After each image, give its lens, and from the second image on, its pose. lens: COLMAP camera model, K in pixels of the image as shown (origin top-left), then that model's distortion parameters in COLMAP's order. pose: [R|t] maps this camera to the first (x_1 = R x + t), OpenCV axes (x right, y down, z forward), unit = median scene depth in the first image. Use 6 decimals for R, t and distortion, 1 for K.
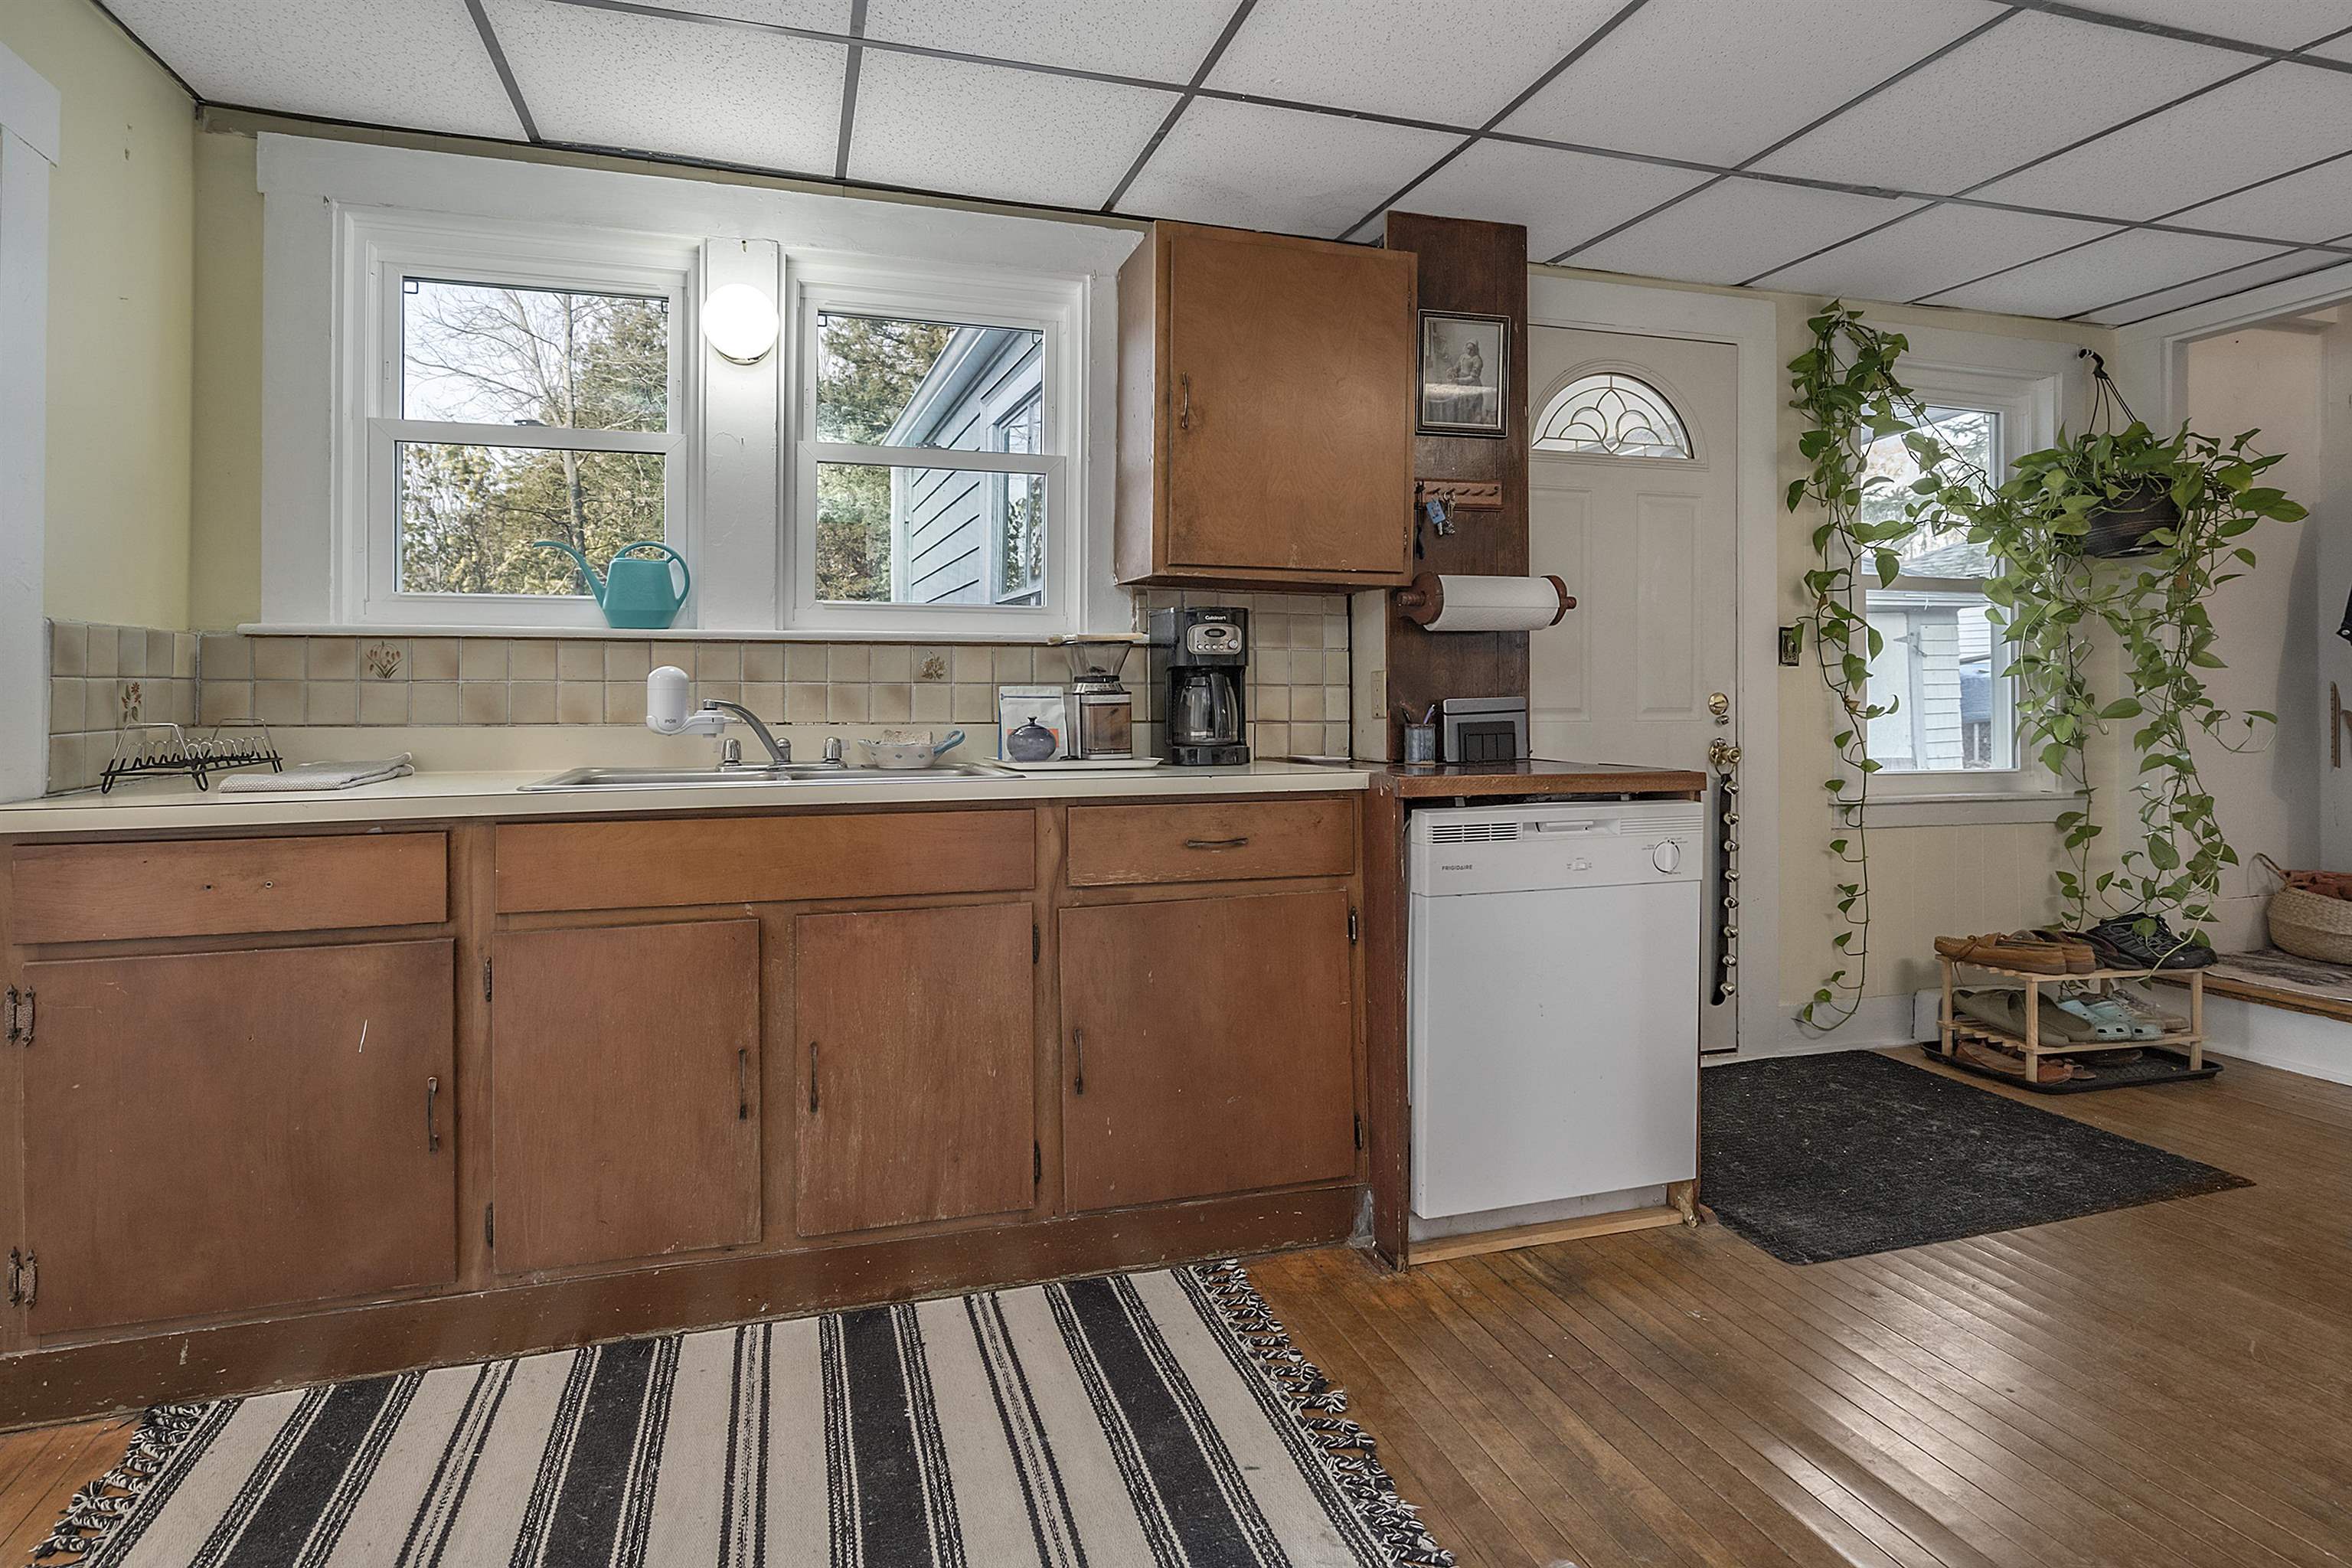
lens RADIAL K [[1111.5, 0, 1101.2], [0, 1111.5, 681.7], [0, 0, 1]] dist [0.000417, -0.000221]
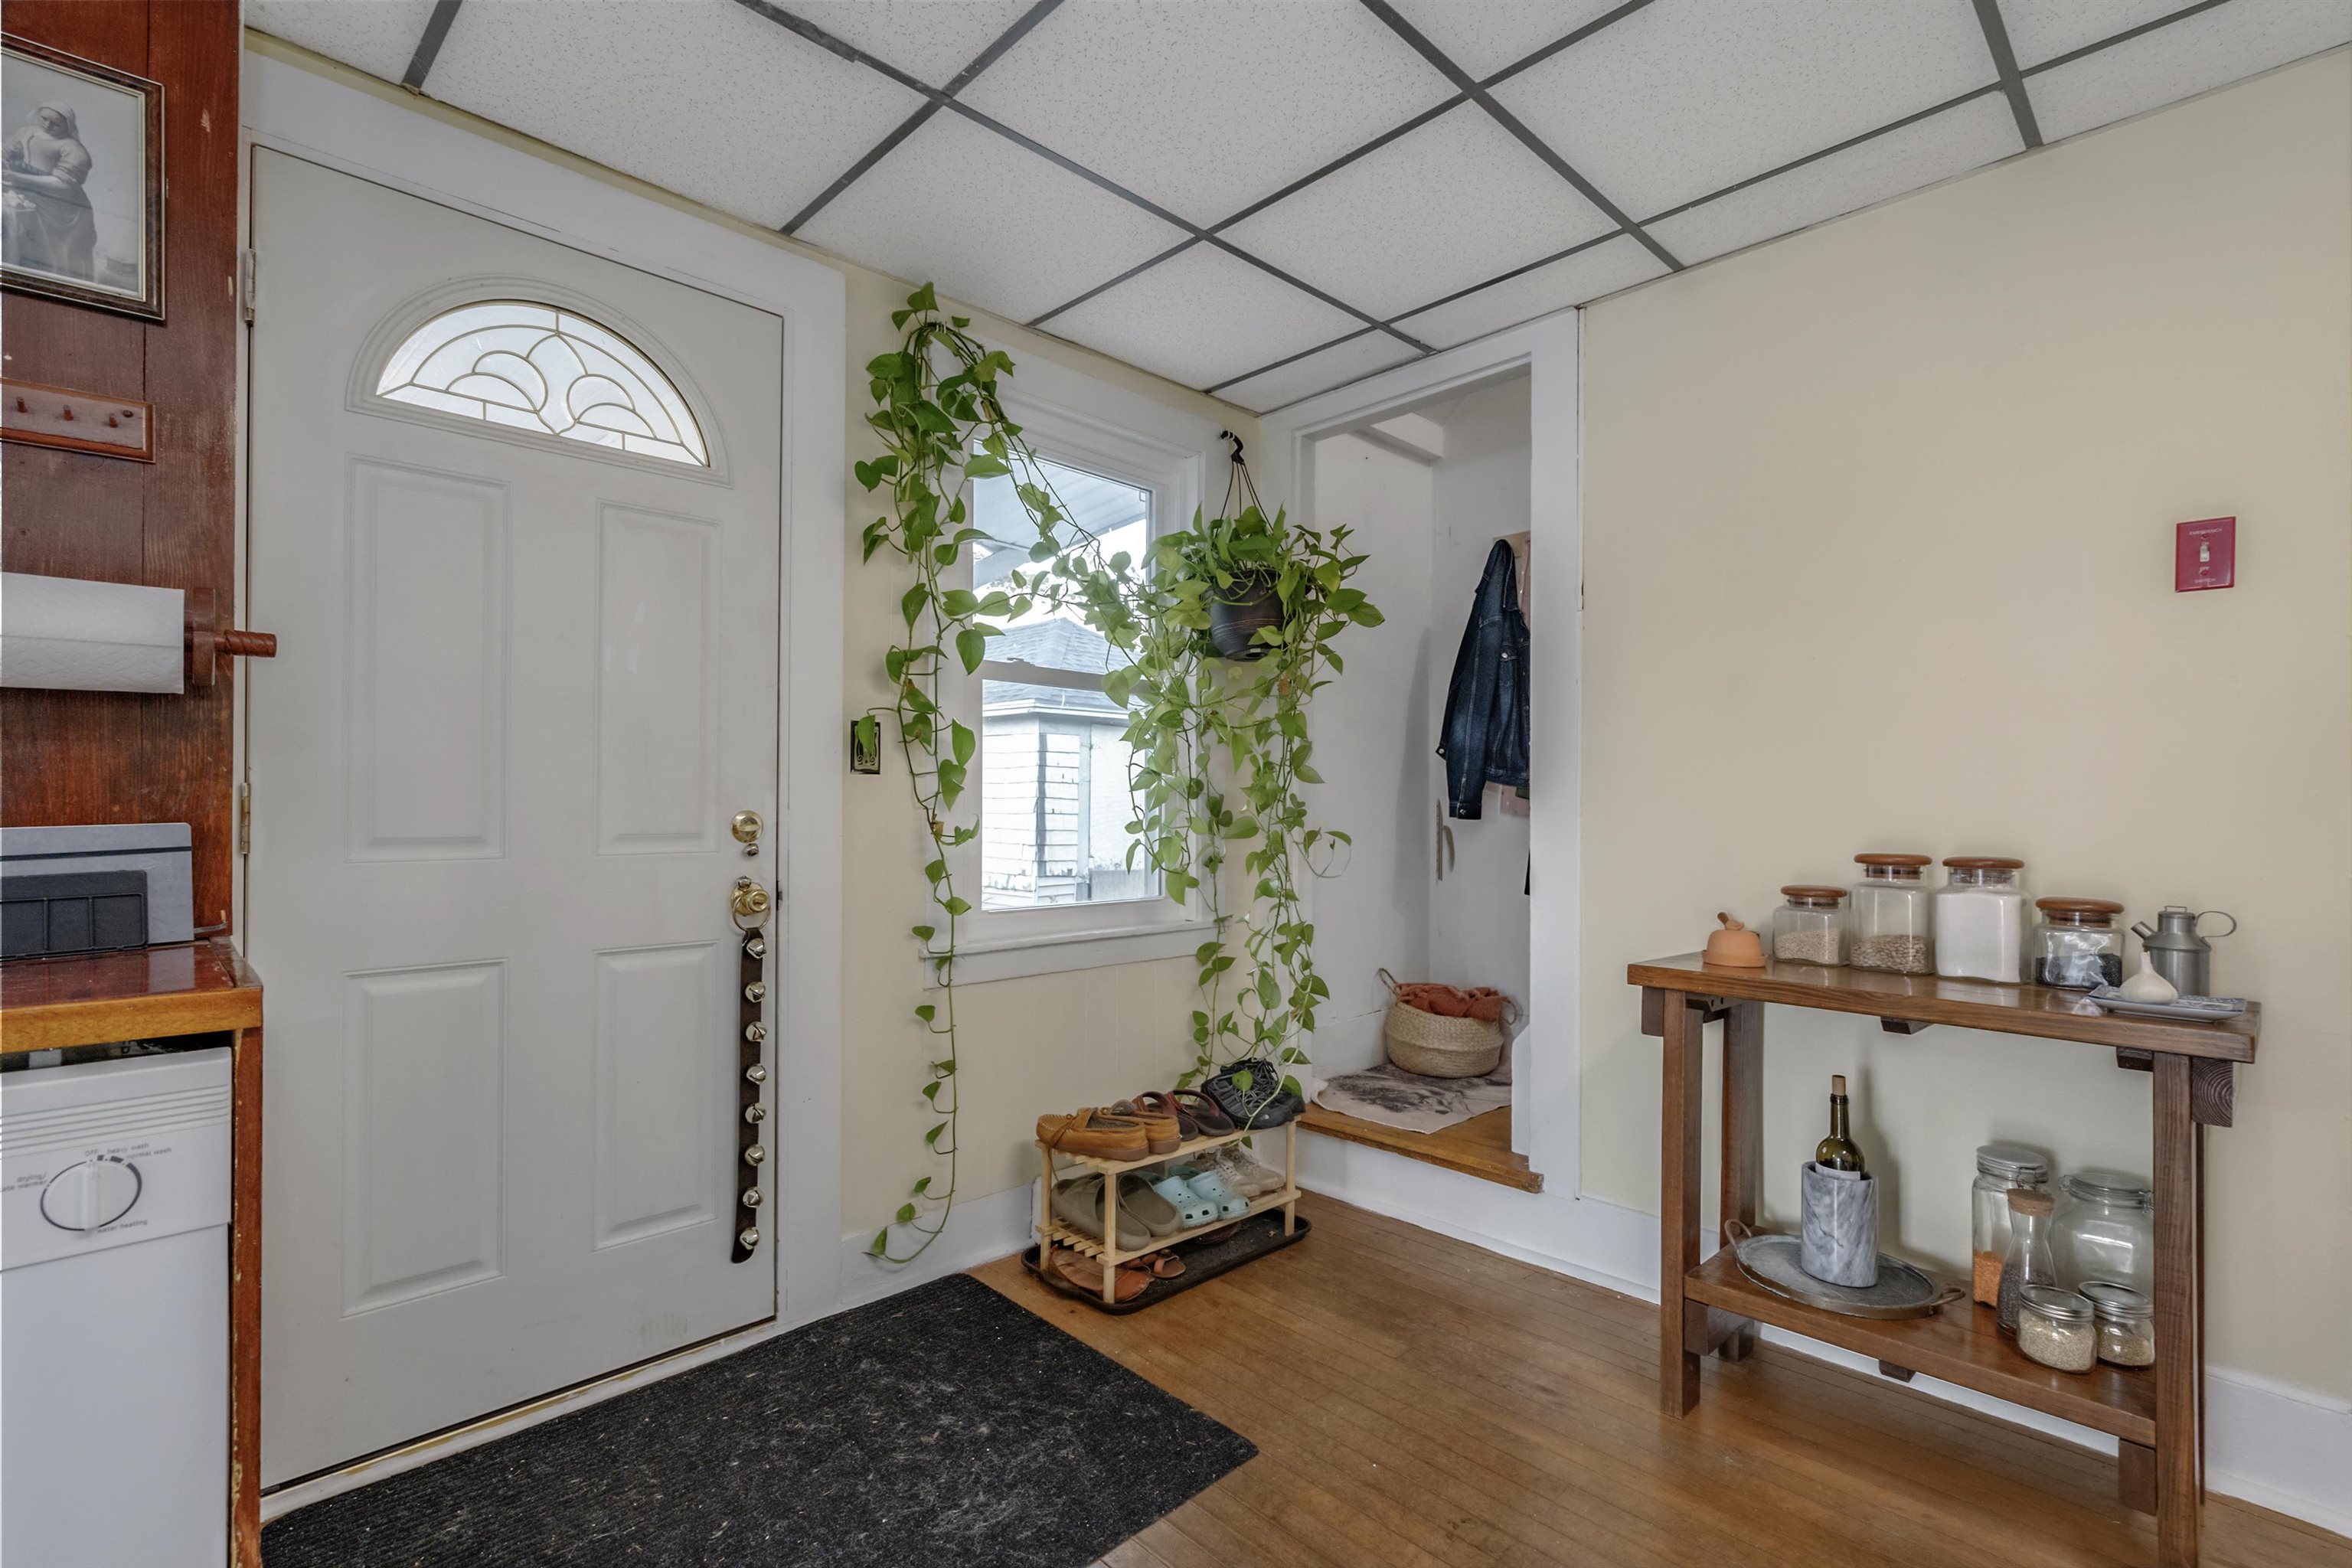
lens RADIAL K [[1111.5, 0, 1181.0], [0, 1111.5, 793.6], [0, 0, 1]] dist [0.000417, -0.000221]
pose [[0.859262, 0.006861, 0.511490, 0.441364], [-0.008032, 0.999968, 0.000080, -0.003528], [-0.511473, -0.004177, 0.859289, 0.271084]]
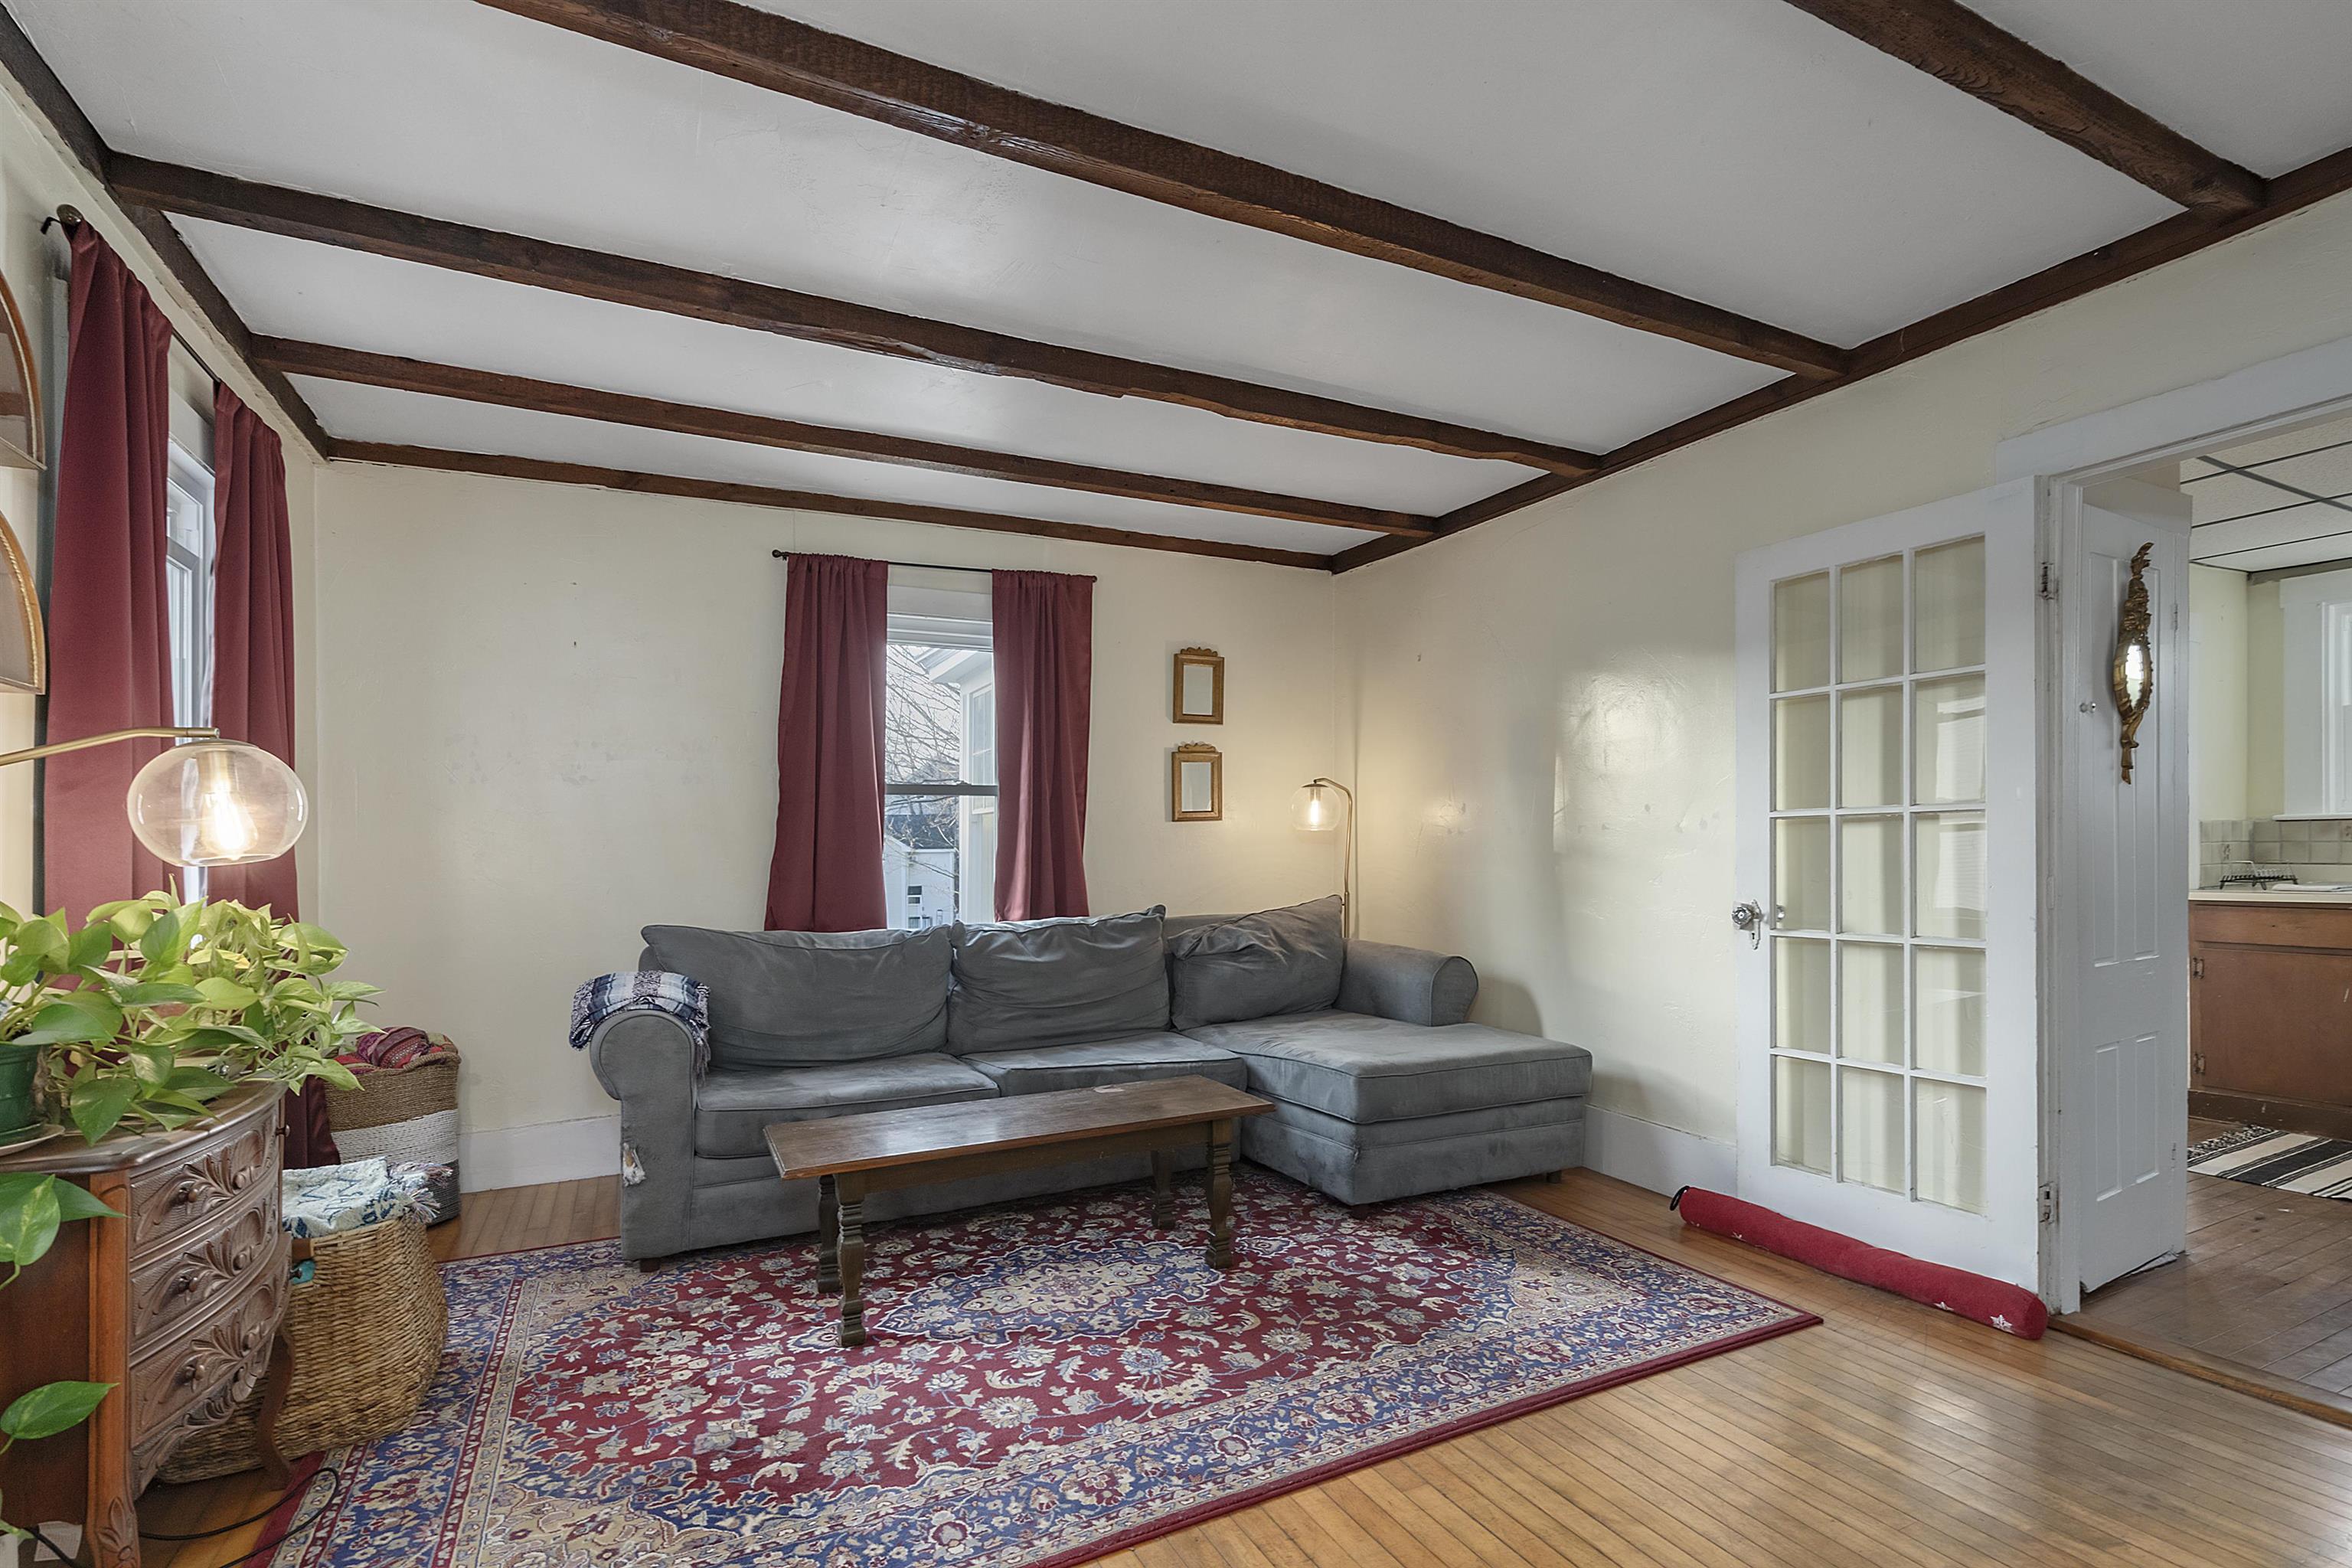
lens RADIAL K [[1111.5, 0, 1197.1], [0, 1111.5, 851.1], [0, 0, 1]] dist [0.000417, -0.000221]
pose [[0.203230, 0.004032, -0.979123, 0.651738], [0.015572, 0.999852, 0.007350, -0.022678], [0.979007, -0.016740, 0.203137, -1.060176]]
